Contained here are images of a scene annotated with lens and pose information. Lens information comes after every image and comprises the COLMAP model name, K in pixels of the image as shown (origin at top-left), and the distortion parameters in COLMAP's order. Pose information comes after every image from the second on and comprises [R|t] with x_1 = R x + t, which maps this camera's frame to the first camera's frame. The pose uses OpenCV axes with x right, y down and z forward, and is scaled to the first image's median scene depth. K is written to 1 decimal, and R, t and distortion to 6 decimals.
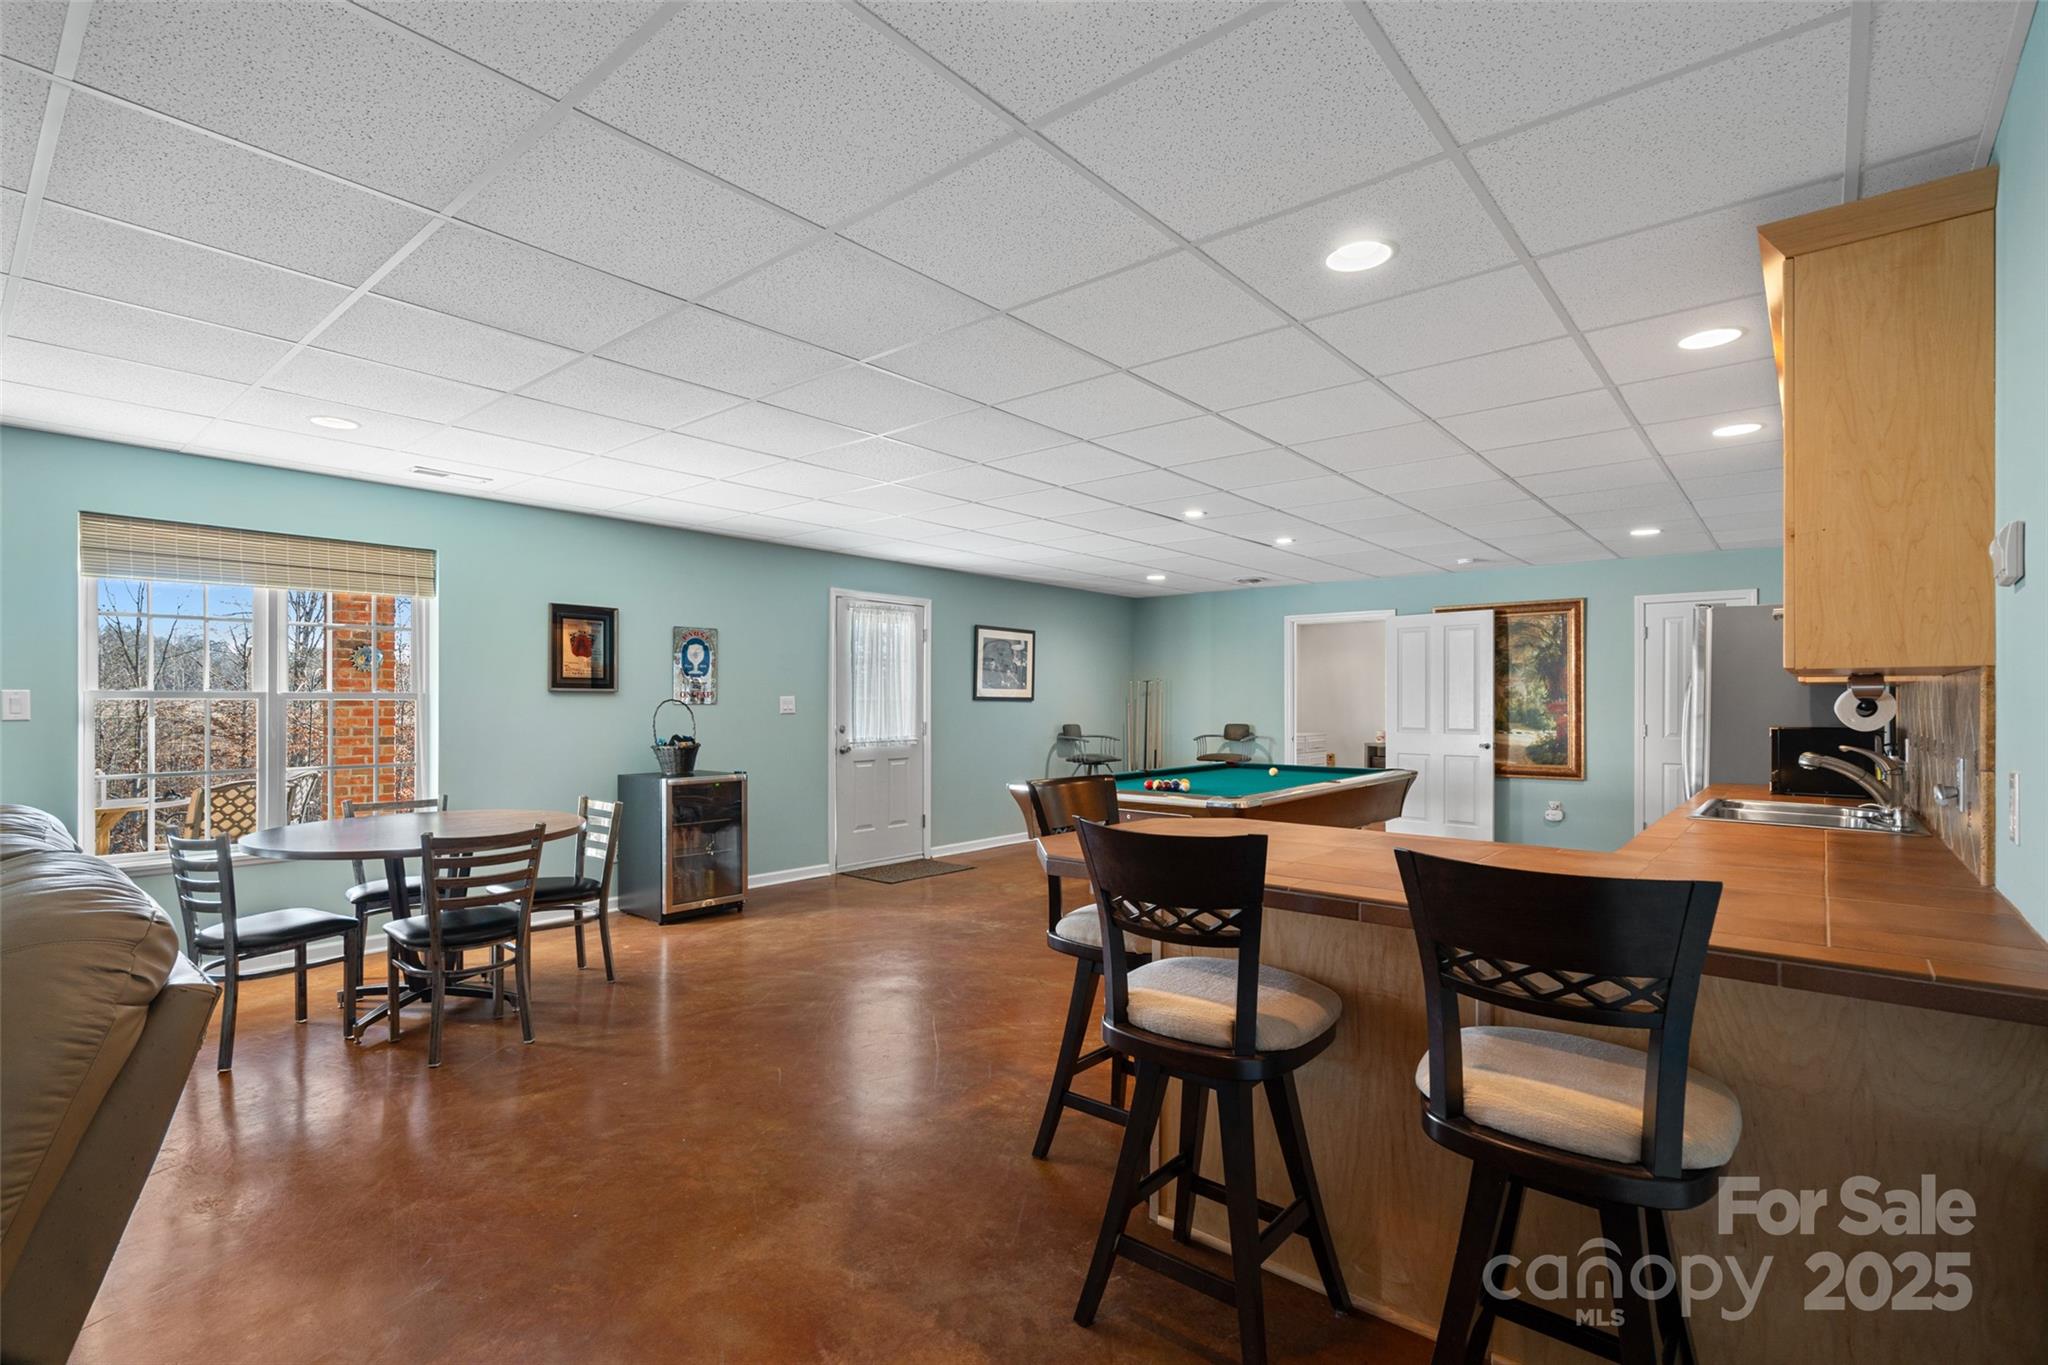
lens RADIAL K [[955.8, 0, 1008.9], [0, 955.8, 696.2], [0, 0, 1]] dist [-0.004908, 0.003330]
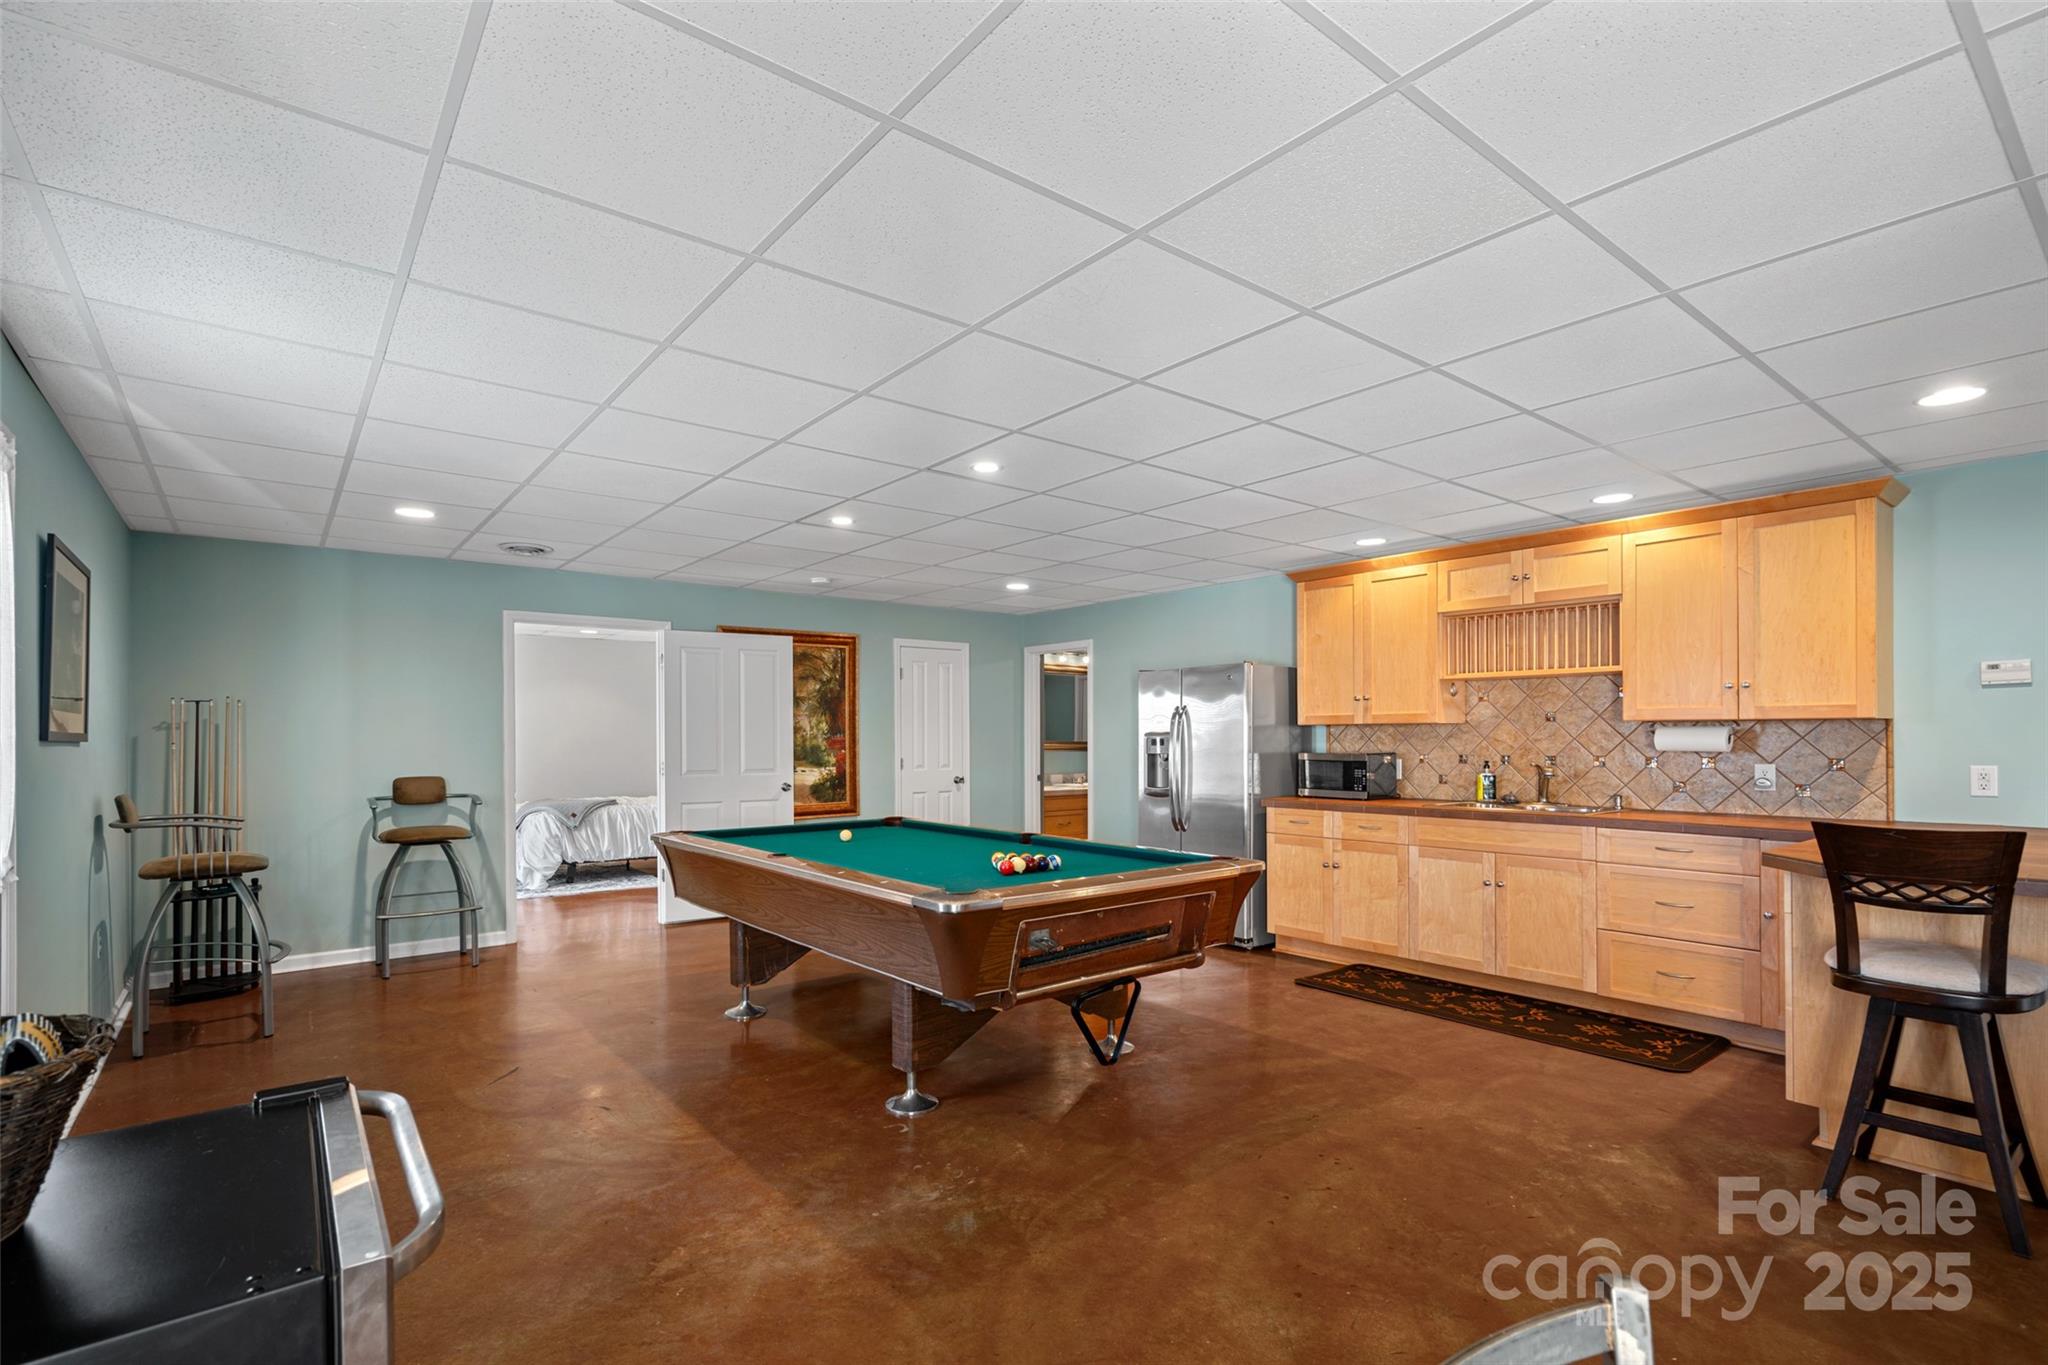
lens RADIAL K [[955.8, 0, 1070.1], [0, 955.8, 706.7], [0, 0, 1]] dist [-0.004908, 0.003330]
pose [[0.189755, 0.026691, 0.981469, -0.340611], [-0.001424, 0.999637, -0.026909, 0.000402], [-0.981830, 0.003709, 0.189724, 0.577706]]
